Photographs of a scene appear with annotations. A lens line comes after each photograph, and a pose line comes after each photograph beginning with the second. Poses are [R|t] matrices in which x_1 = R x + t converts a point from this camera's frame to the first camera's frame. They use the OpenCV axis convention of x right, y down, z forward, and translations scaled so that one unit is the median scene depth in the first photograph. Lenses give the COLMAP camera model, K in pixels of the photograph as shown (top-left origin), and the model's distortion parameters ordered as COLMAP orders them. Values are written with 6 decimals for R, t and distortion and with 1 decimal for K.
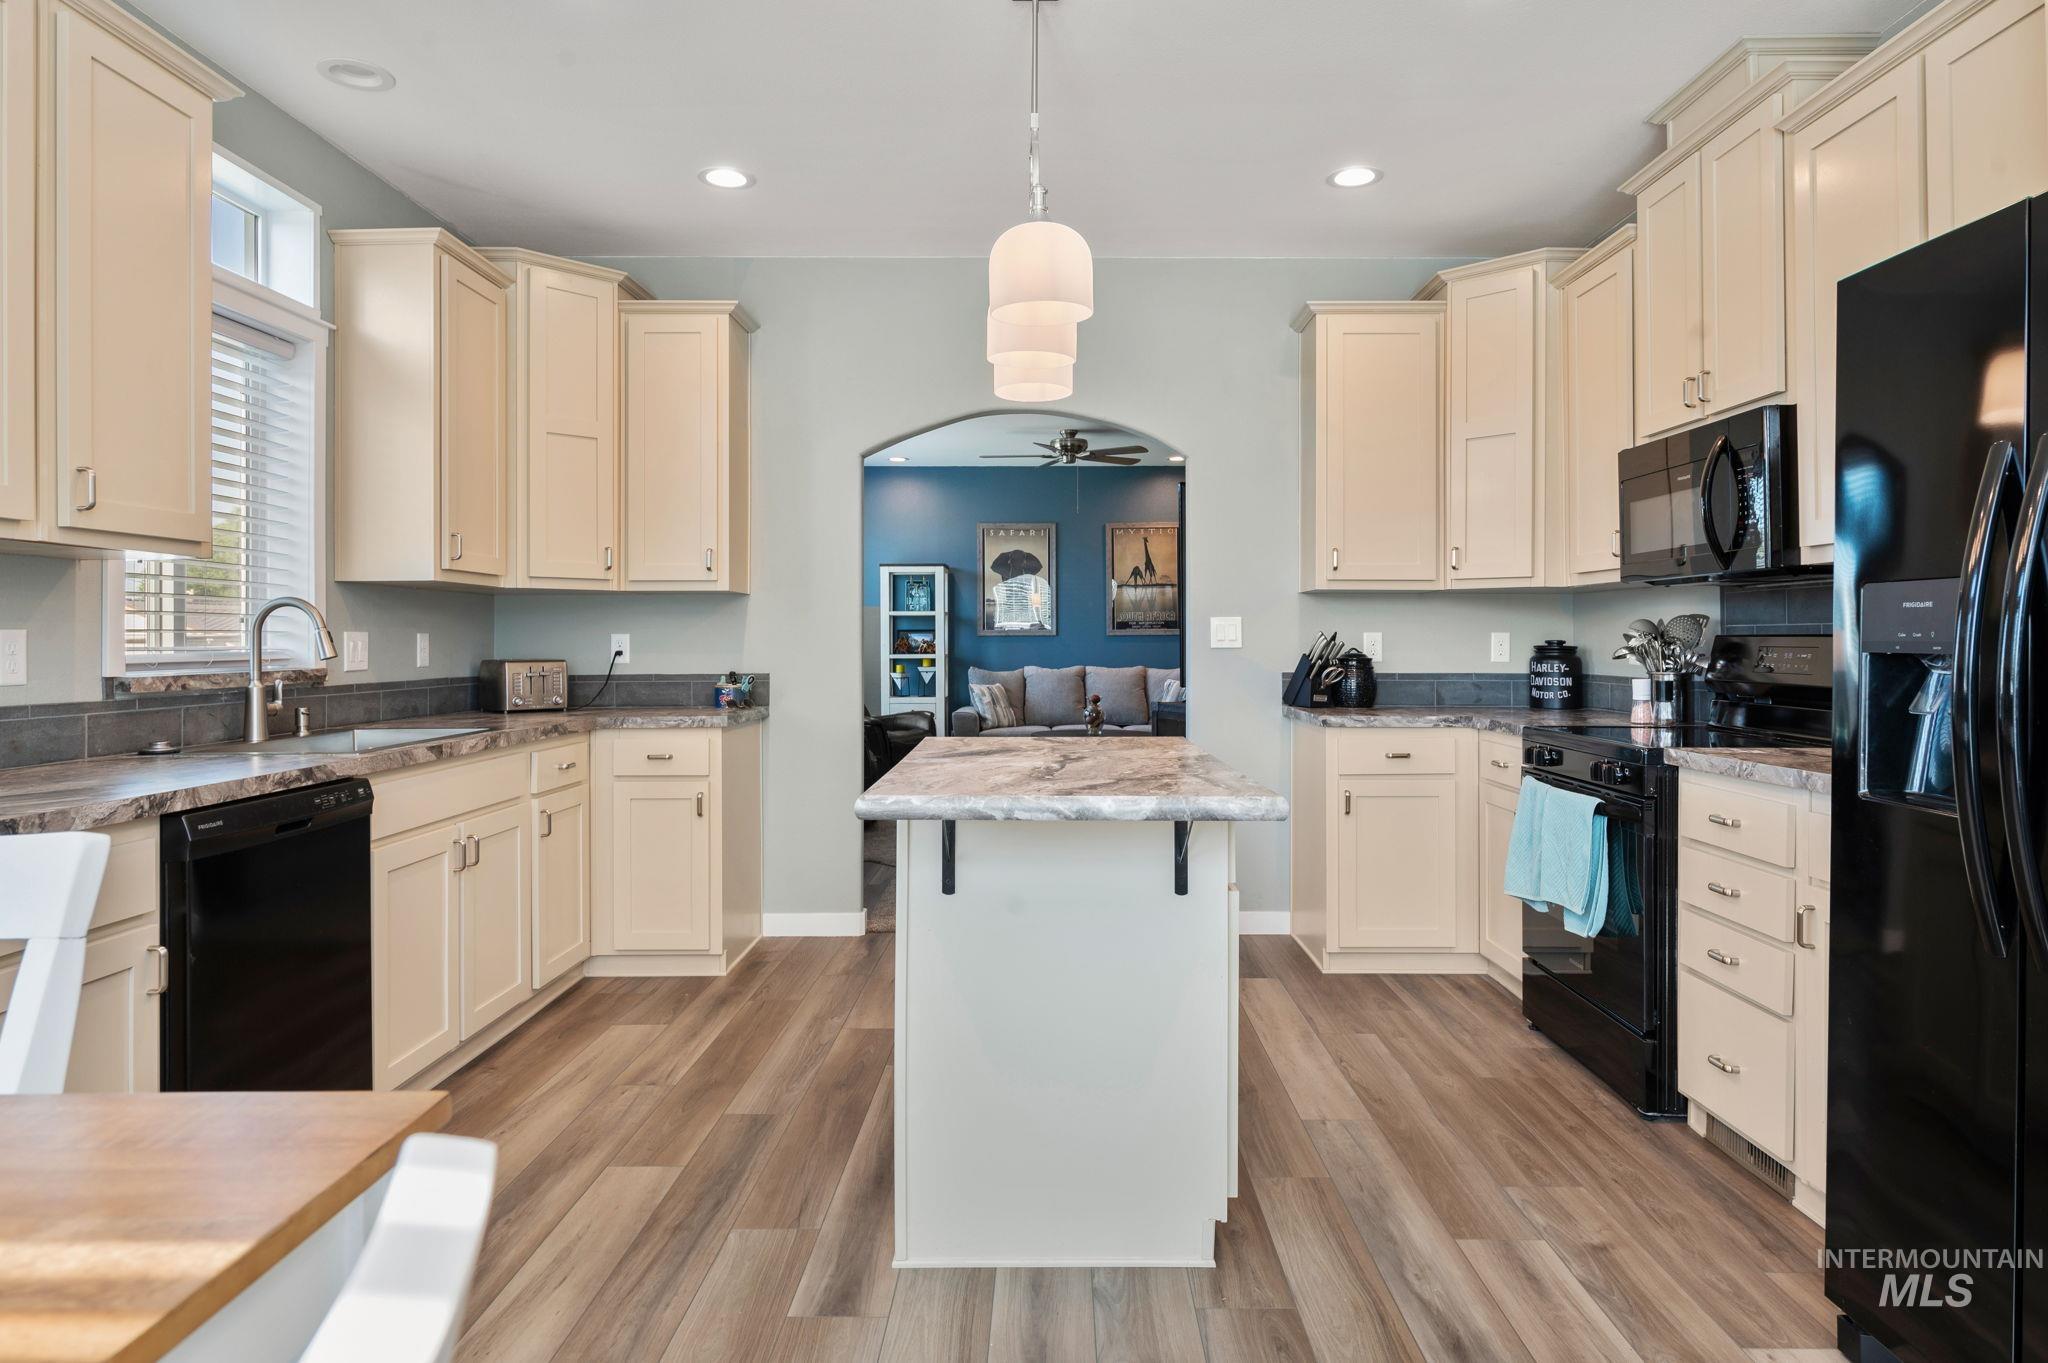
lens RADIAL K [[1212.5, 0, 1061.1], [0, 1212.5, 635.7], [0, 0, 1]] dist [-0.014900, 0.001898]
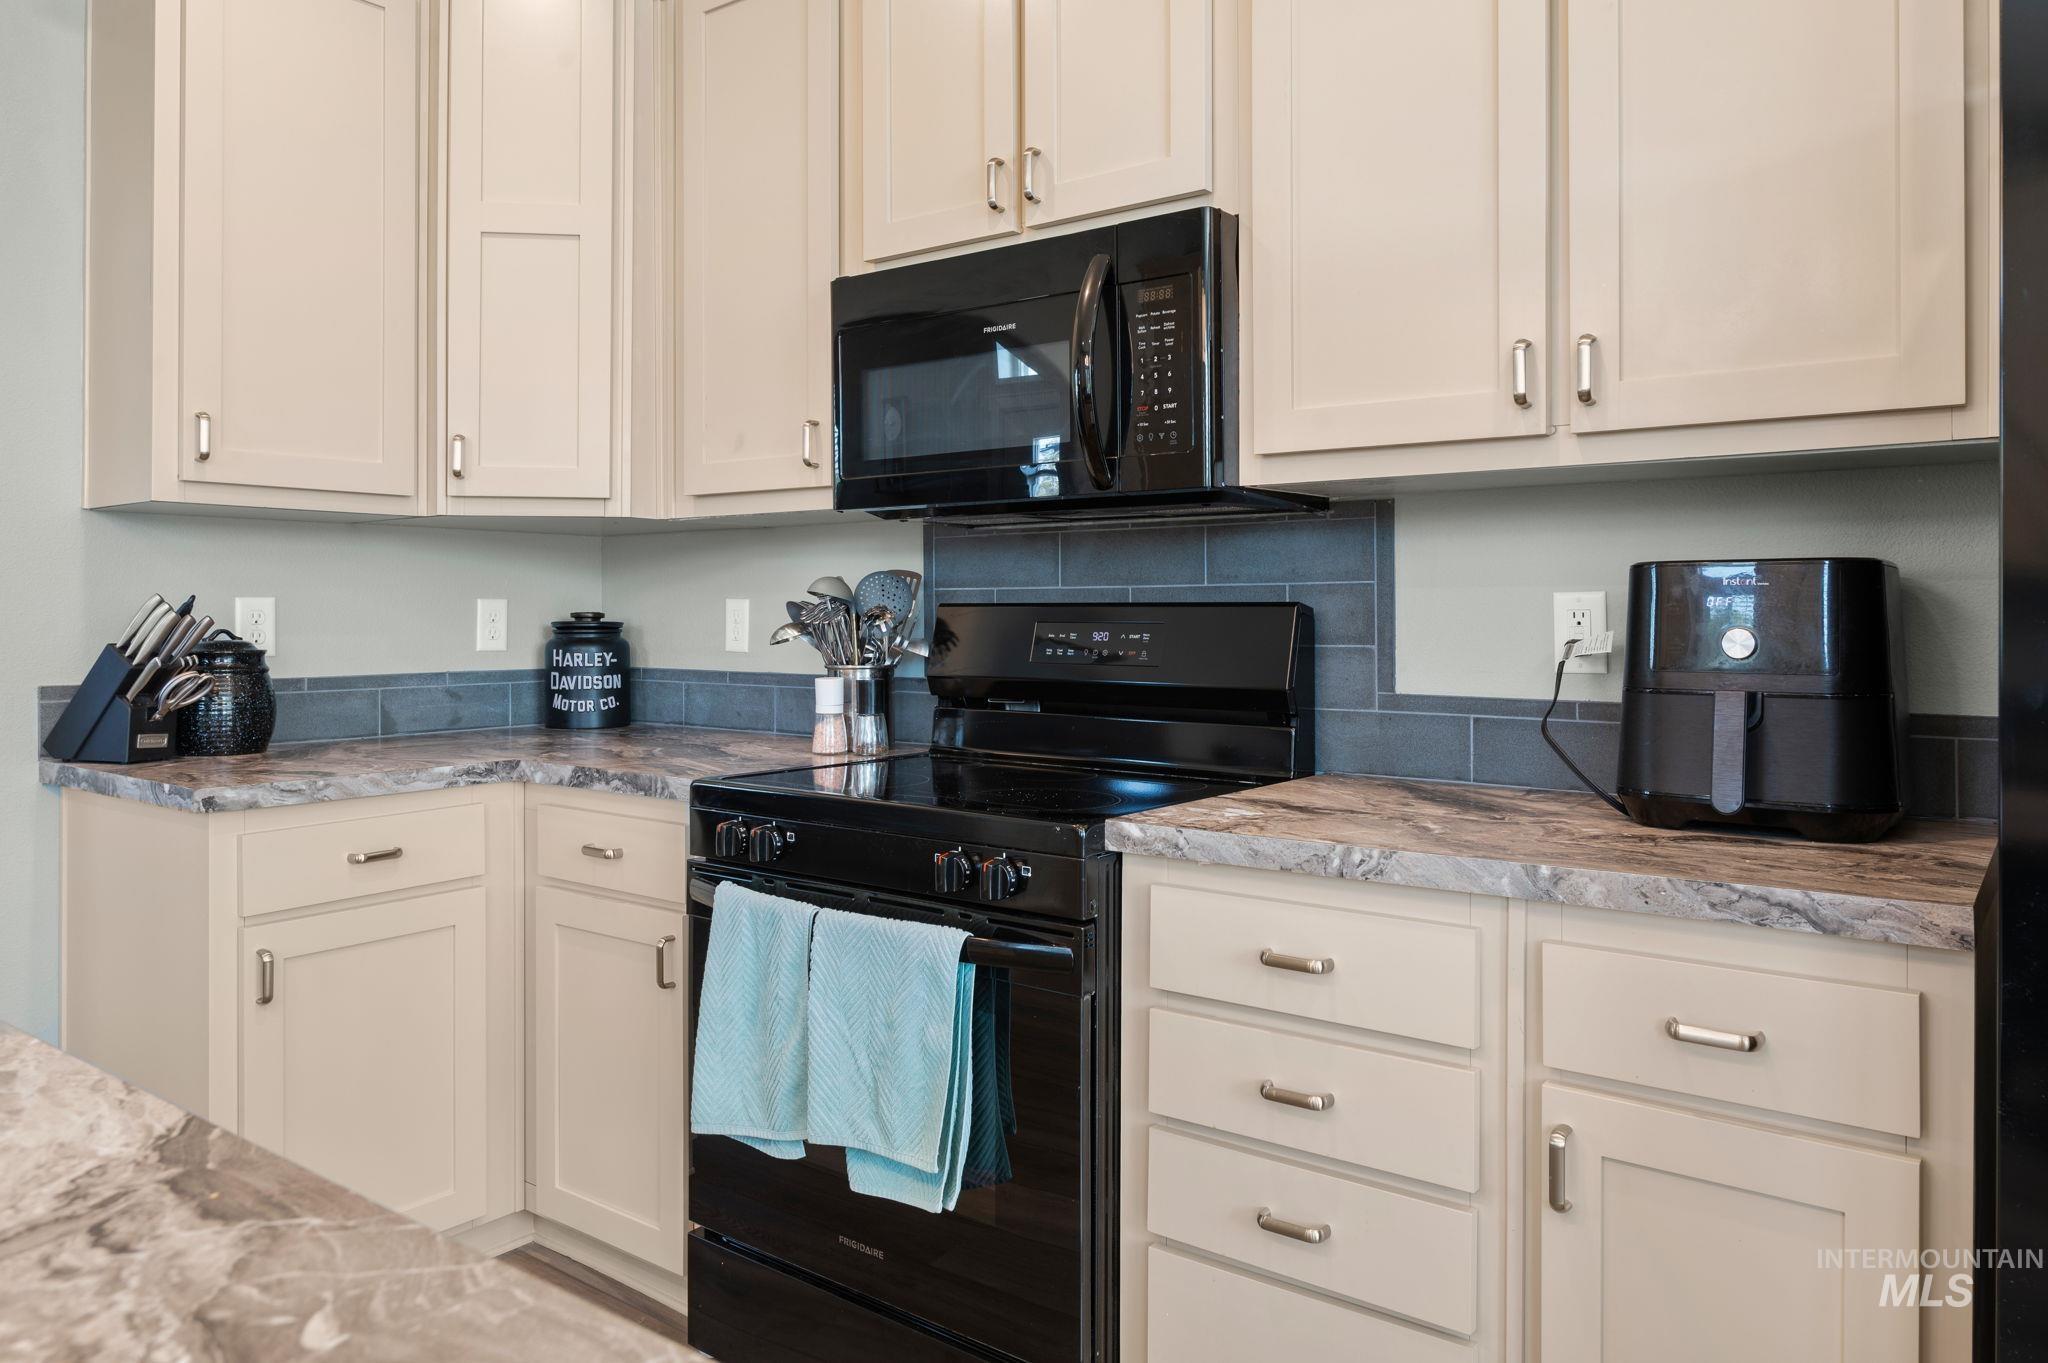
lens RADIAL K [[1377.1, 0, 1033.4], [0, 1377.1, 605.9], [0, 0, 1]] dist [-0.003674, -0.001003]
pose [[0.610776, 0.001932, 0.791801, 0.007702], [-0.002112, 0.999997, -0.000811, 0.000777], [-0.791801, -0.001177, 0.610778, 0.432089]]
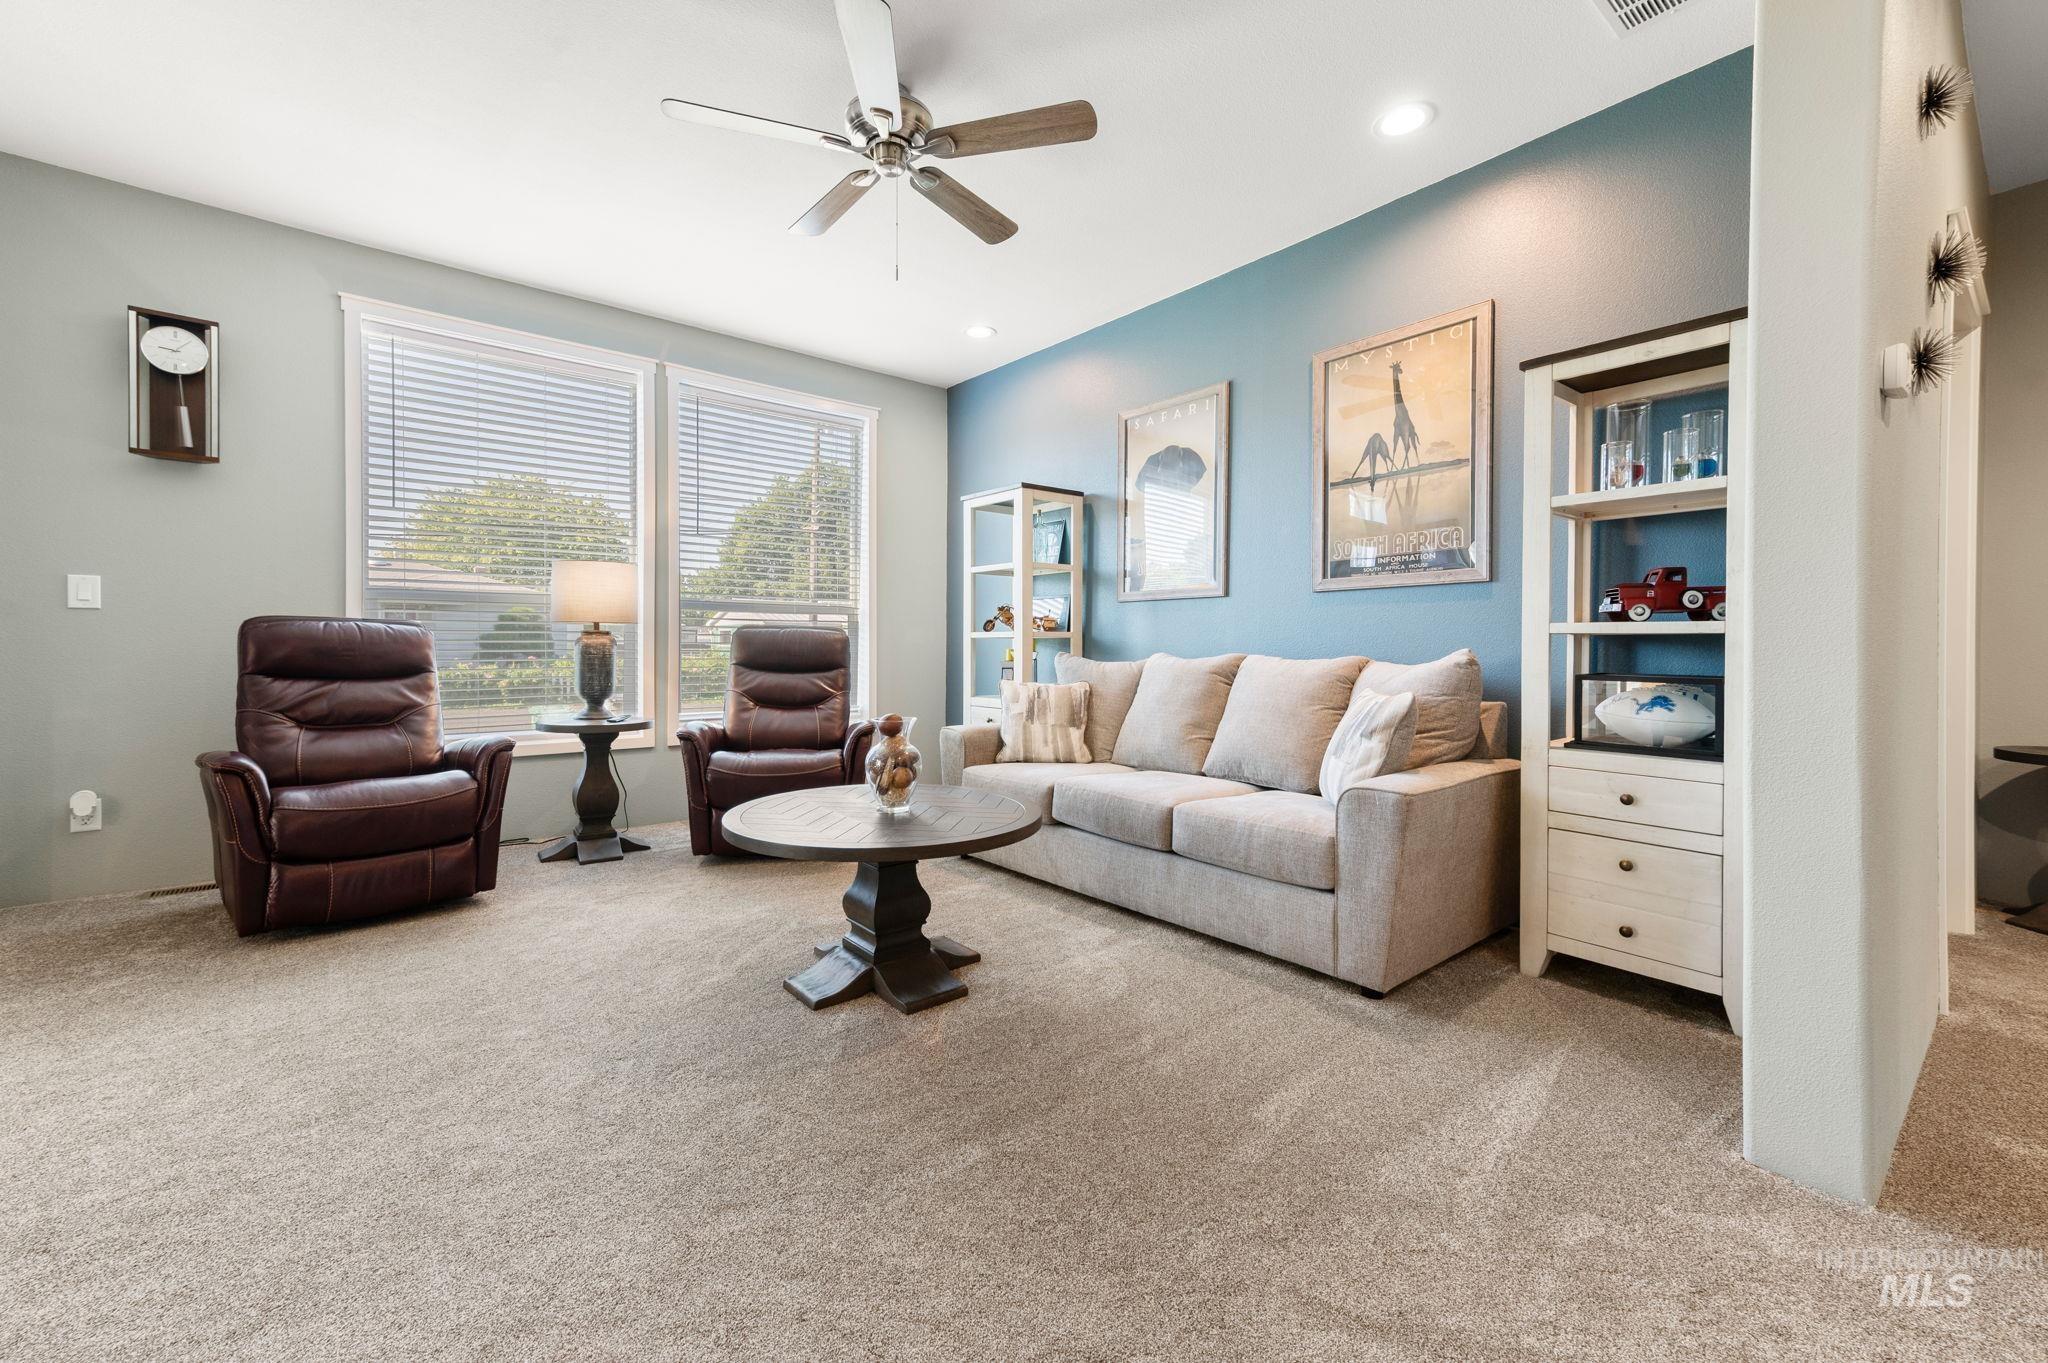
lens RADIAL K [[835.8, 0, 1027.6], [0, 835.8, 650.6], [0, 0, 1]] dist [0.001101, 0.000038]
pose [[0.608411, 0.010489, -0.793553, 0.568924], [-0.003492, 0.999938, 0.010539, 0.048872], [0.793614, -0.003640, 0.608410, 1.764718]]
